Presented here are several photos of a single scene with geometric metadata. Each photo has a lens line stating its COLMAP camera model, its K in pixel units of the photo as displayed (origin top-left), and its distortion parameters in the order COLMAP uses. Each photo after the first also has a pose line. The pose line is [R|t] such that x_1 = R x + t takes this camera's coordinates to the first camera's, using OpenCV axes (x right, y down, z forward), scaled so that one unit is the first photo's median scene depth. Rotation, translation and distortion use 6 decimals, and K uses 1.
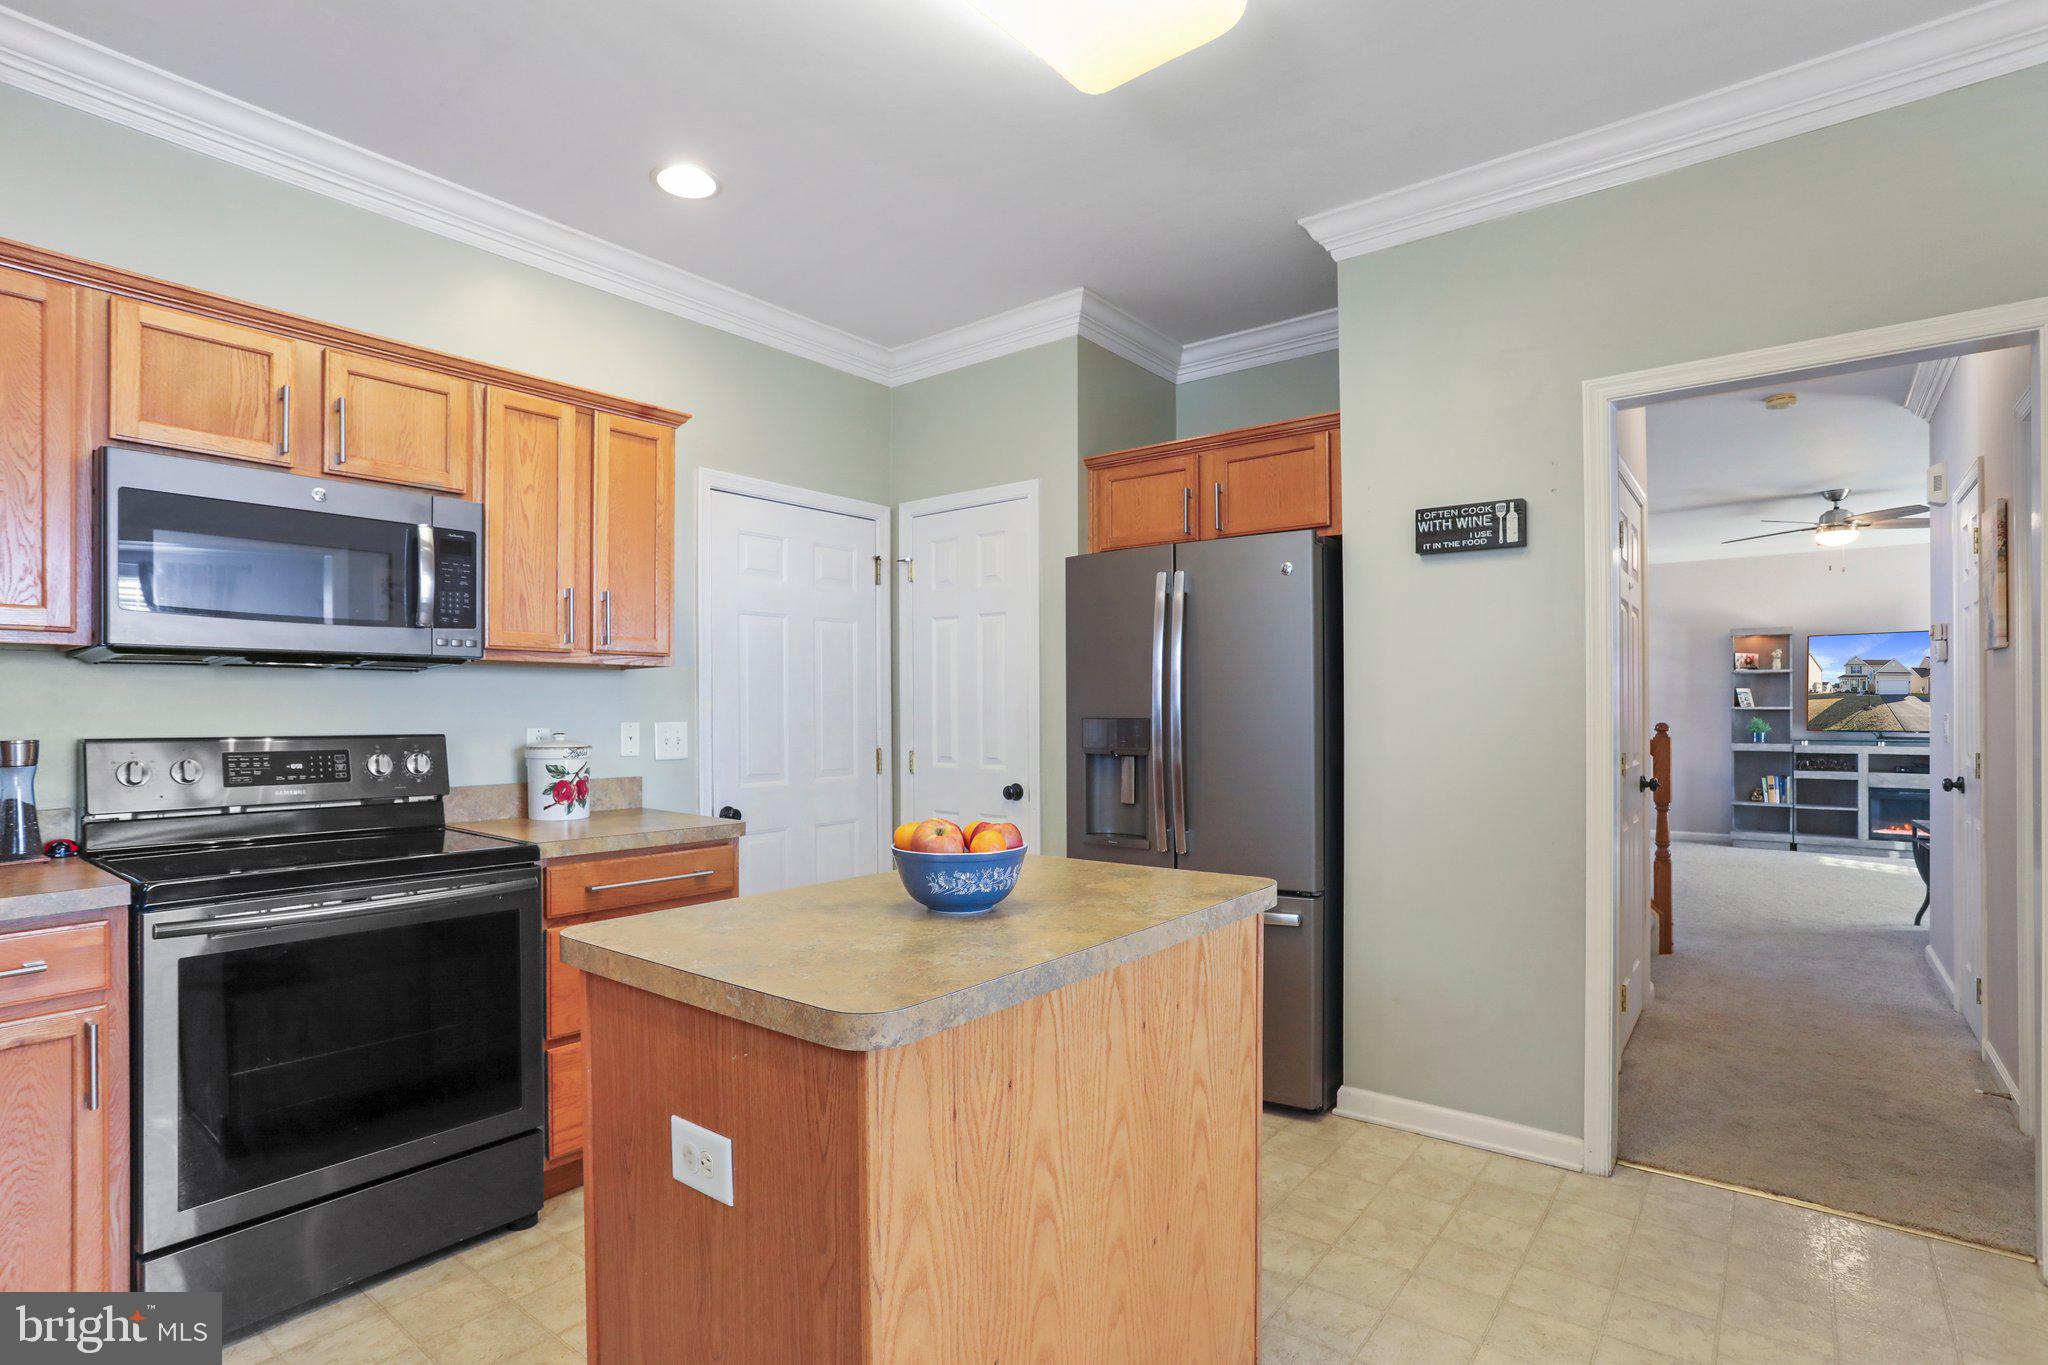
lens RADIAL K [[996.5, 0, 1015.2], [0, 996.5, 701.2], [0, 0, 1]] dist [-0.036329, 0.019423]
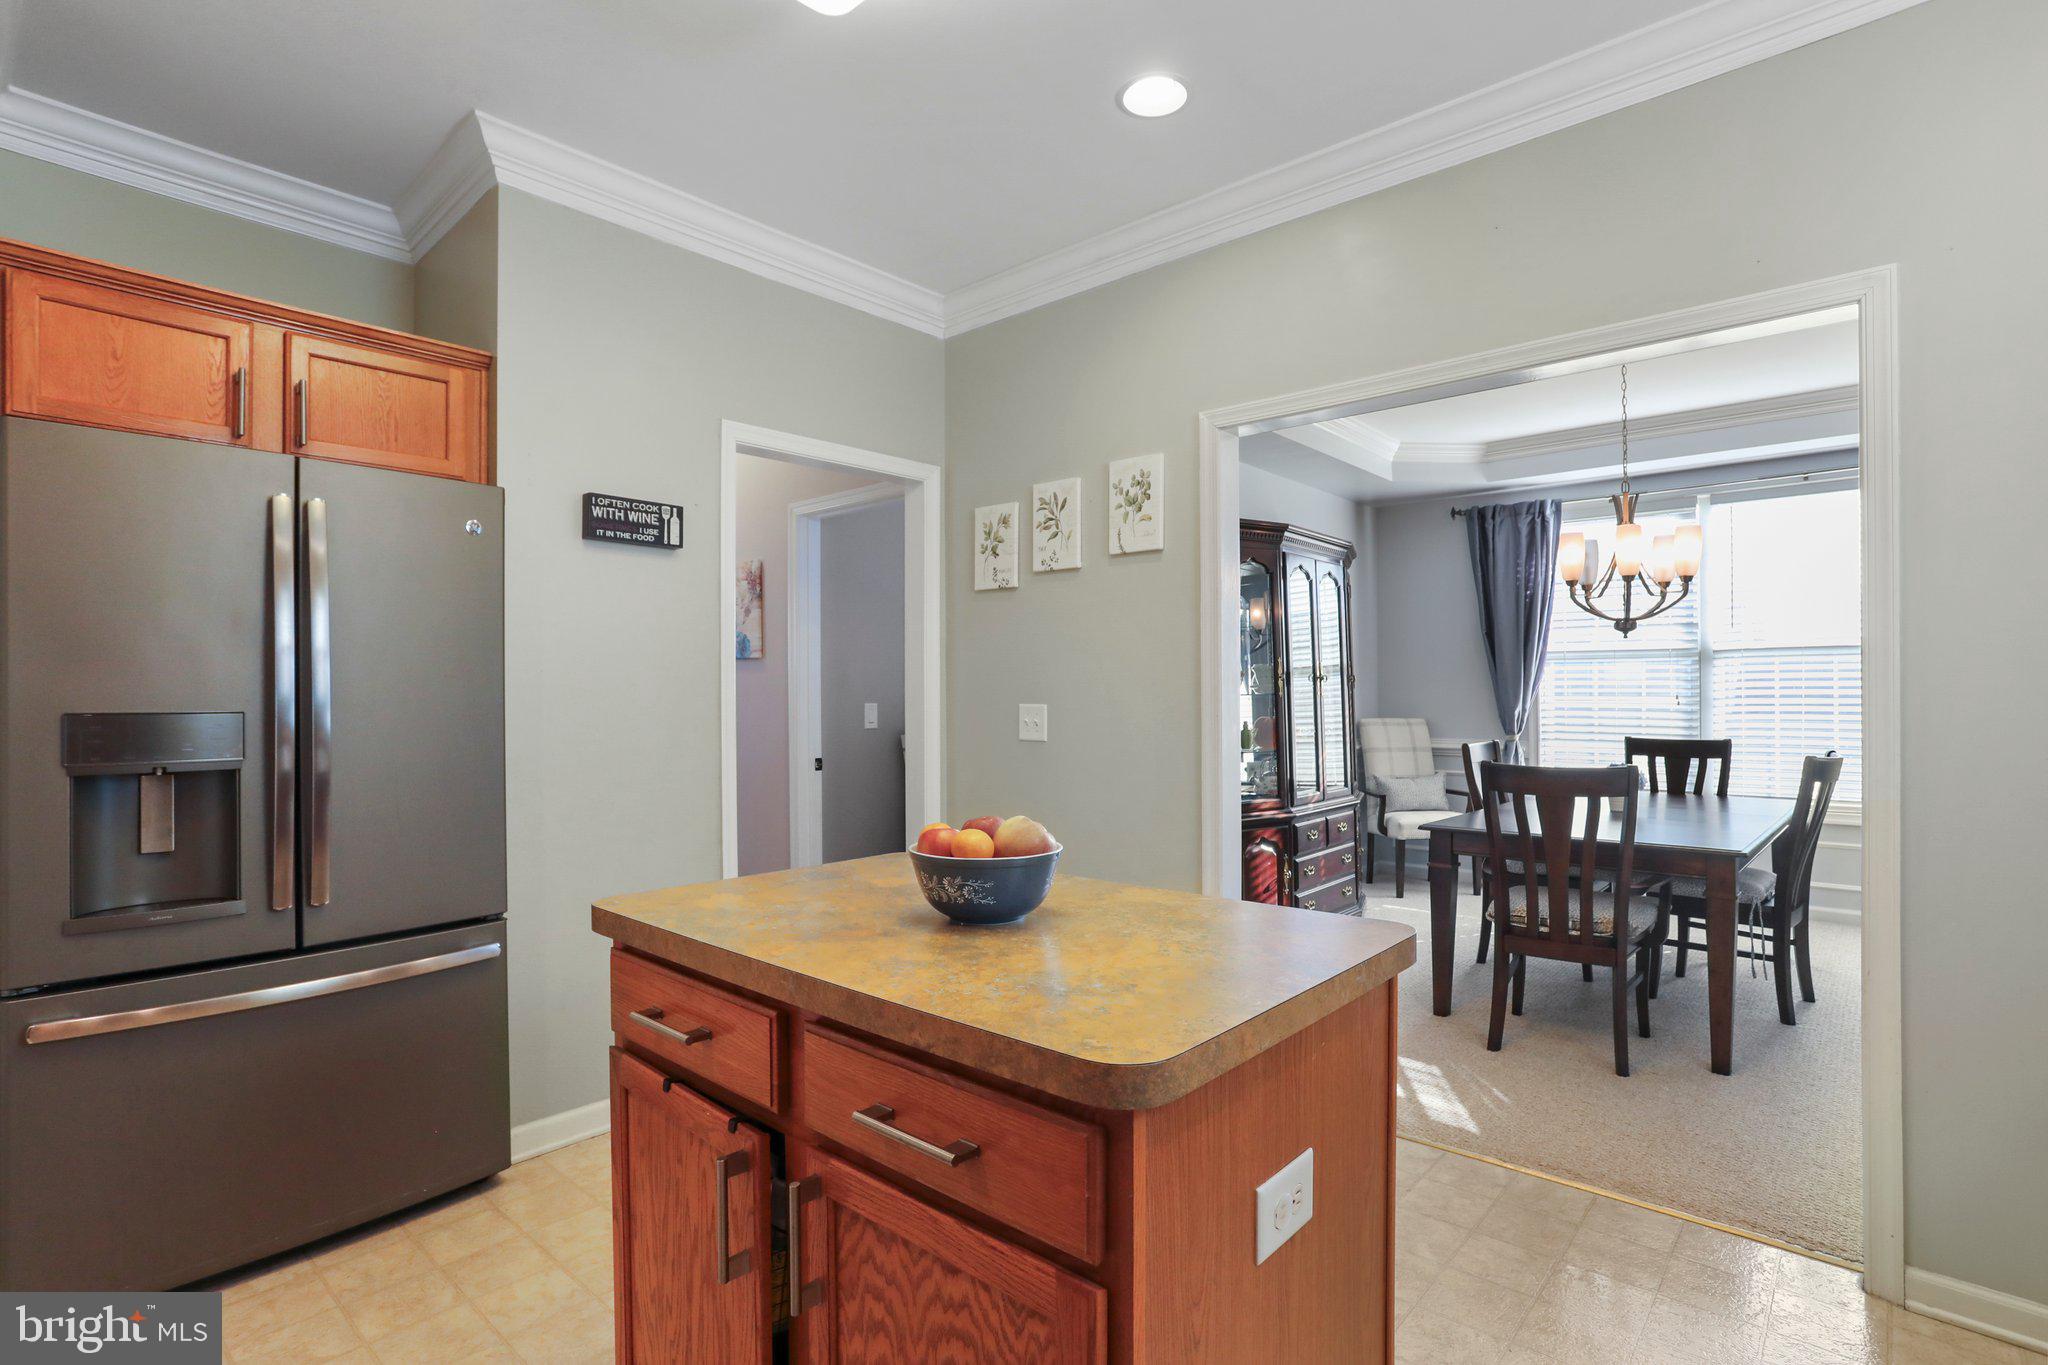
lens RADIAL K [[996.5, 0, 1031.6], [0, 996.5, 682.4], [0, 0, 1]] dist [-0.036329, 0.019423]
pose [[0.066314, 0.012006, 0.997727, -0.554859], [-0.004630, 0.999921, -0.011725, 0.002051], [-0.997788, -0.003842, 0.066364, 0.529456]]
